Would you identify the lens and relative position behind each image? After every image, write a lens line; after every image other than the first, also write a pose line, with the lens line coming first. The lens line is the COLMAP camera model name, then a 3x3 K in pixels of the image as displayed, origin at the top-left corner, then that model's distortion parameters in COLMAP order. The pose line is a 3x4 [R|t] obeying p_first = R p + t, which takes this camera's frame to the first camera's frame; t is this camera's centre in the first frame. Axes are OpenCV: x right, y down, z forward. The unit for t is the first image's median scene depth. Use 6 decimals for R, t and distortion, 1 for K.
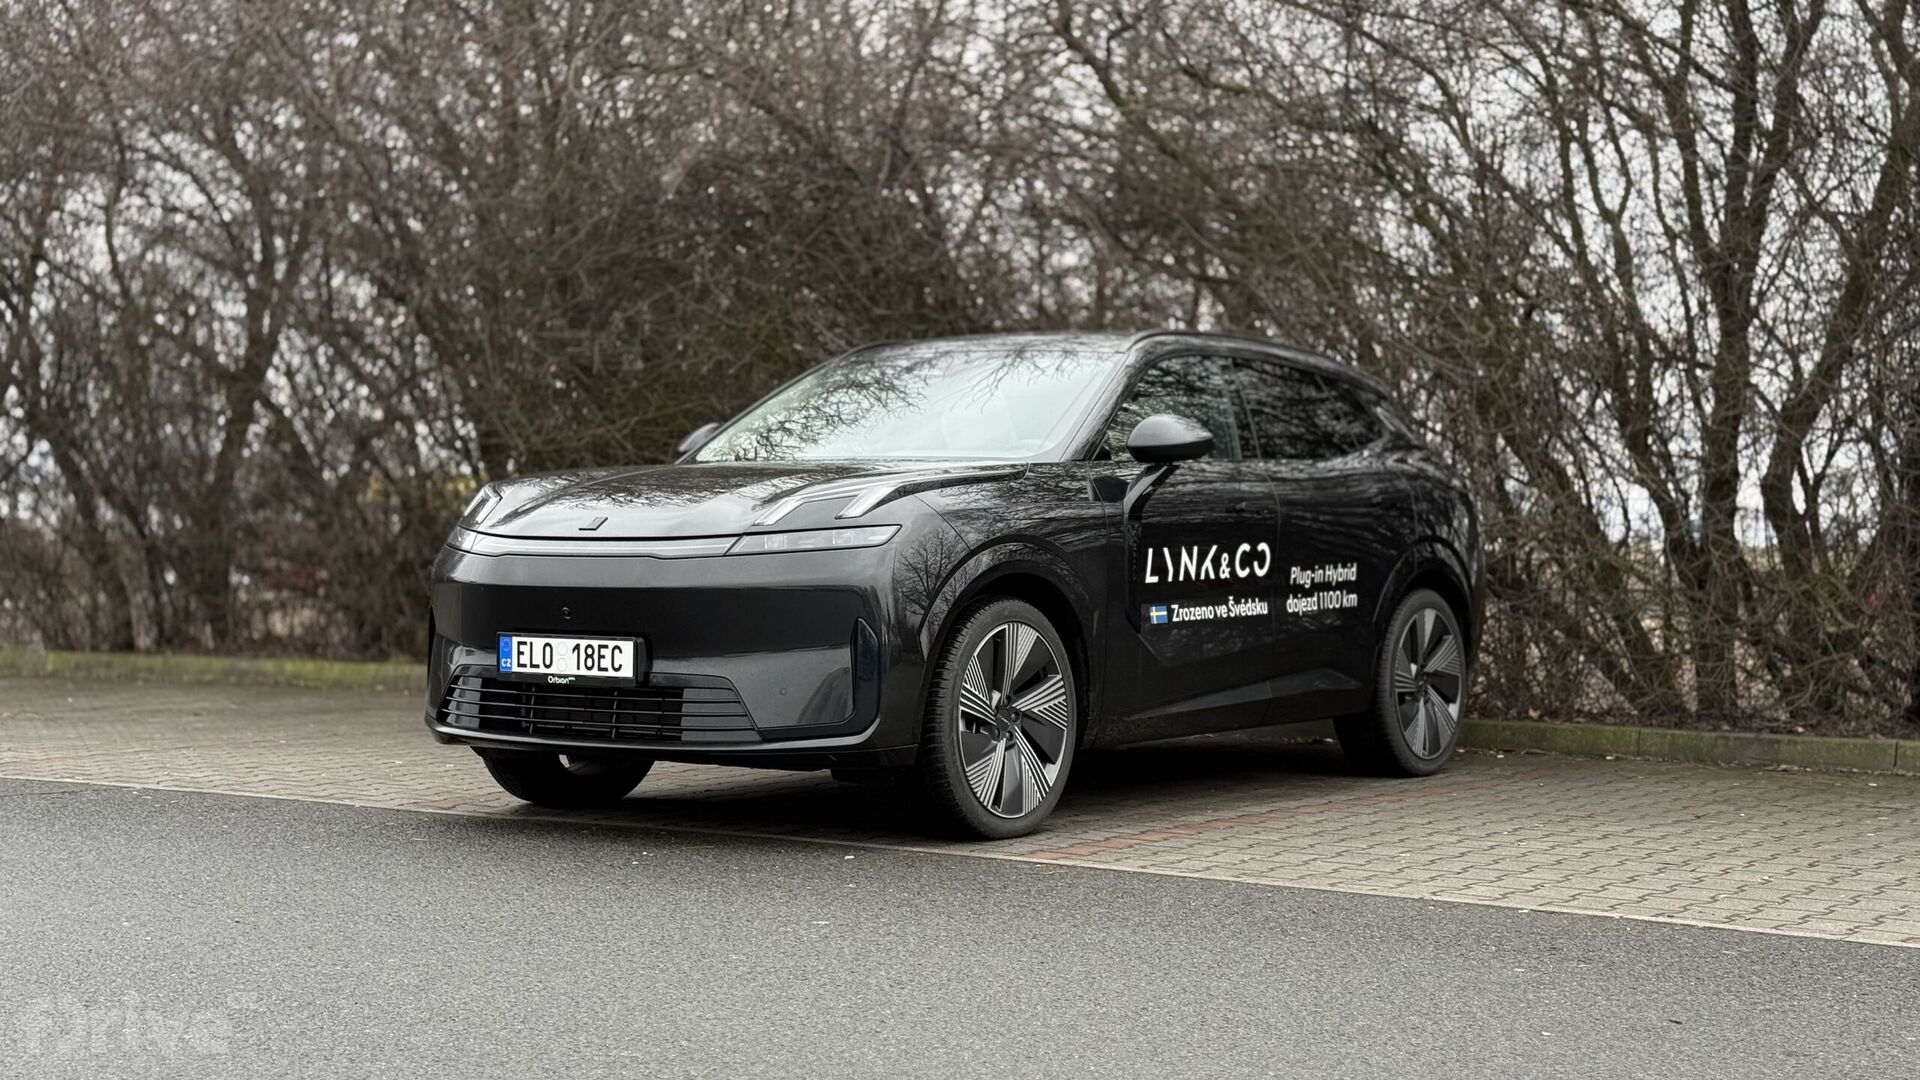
lens RADIAL K [[2704.3, 0, 960.0], [0, 2704.3, 540.0], [0, 0, 1]] dist [0.176007, -0.100471]
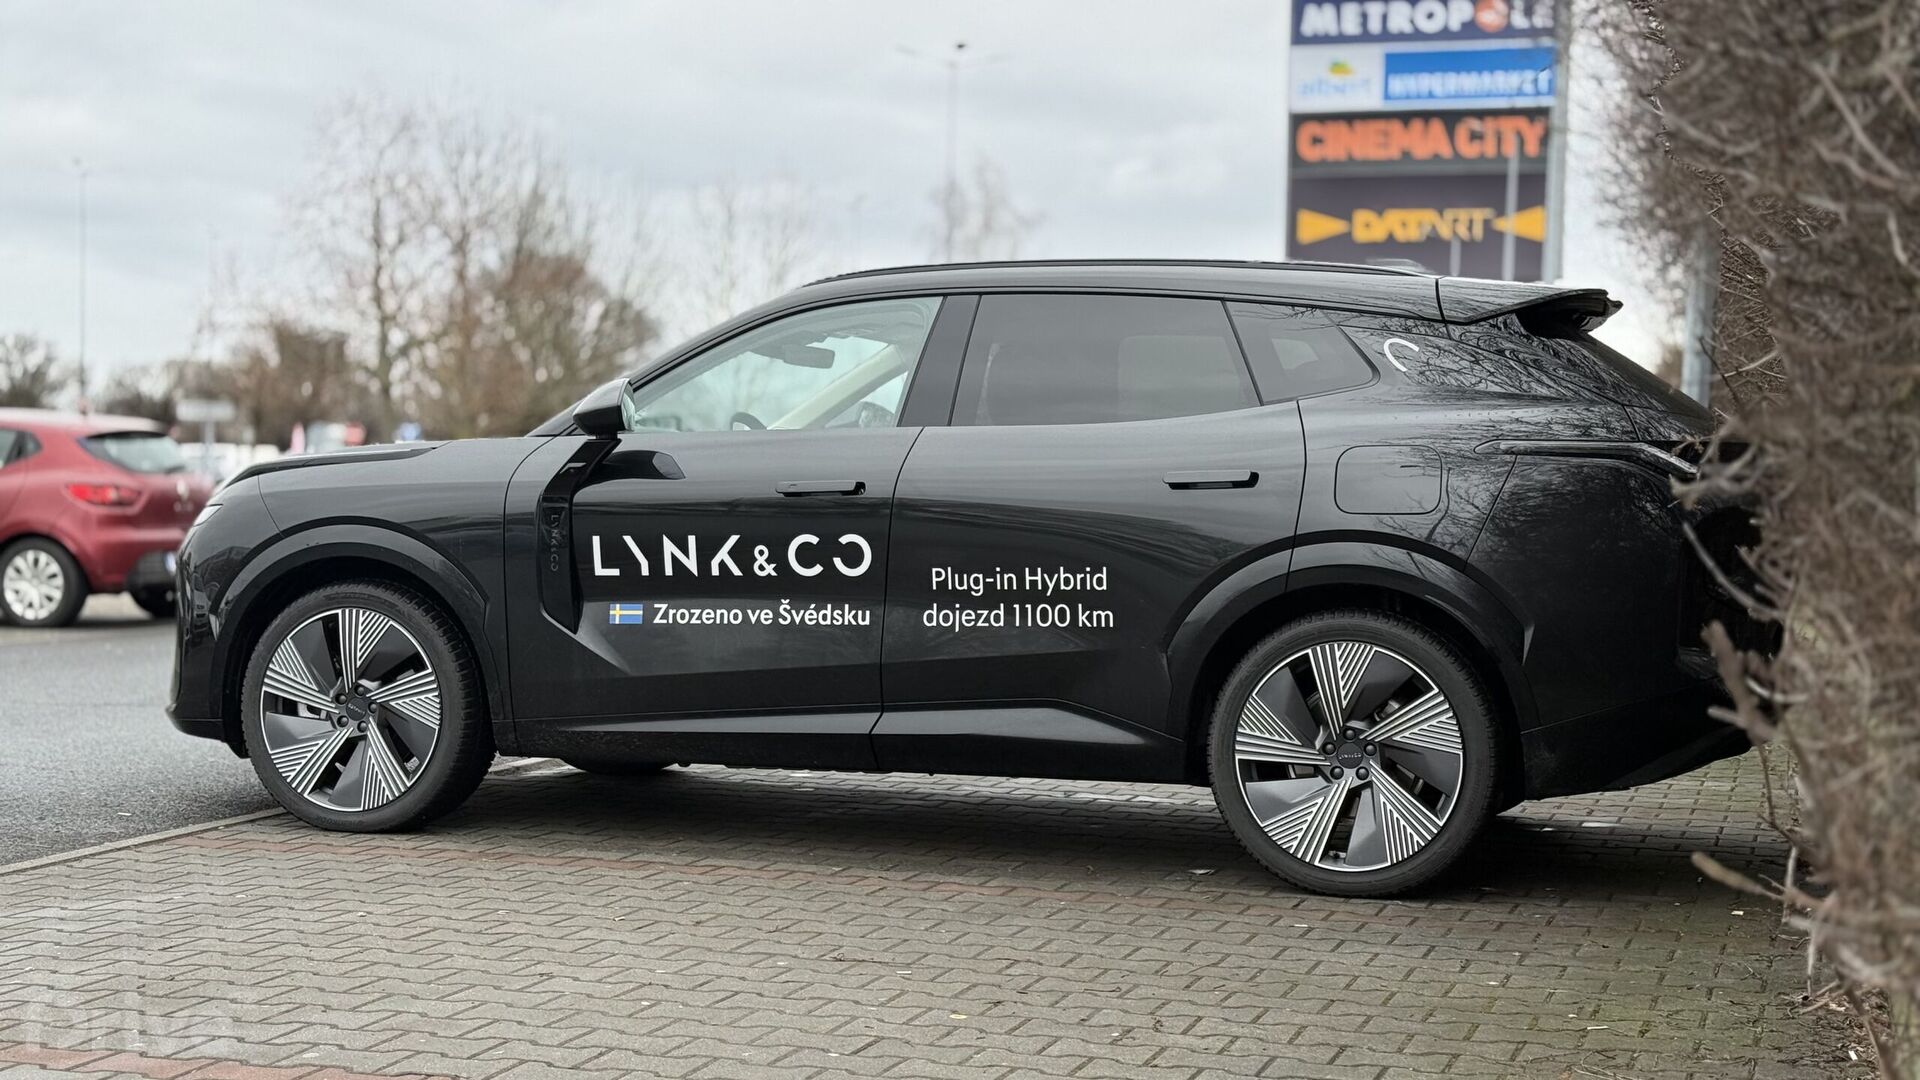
lens RADIAL K [[2704.3, 0, 960.0], [0, 2704.3, 540.0], [0, 0, 1]] dist [0.176007, -0.100471]
pose [[0.264064, 0.008867, -0.964464, 0.978105], [-0.016013, 0.999860, 0.004808, -0.001558], [0.964372, 0.014175, 0.264169, 0.924811]]
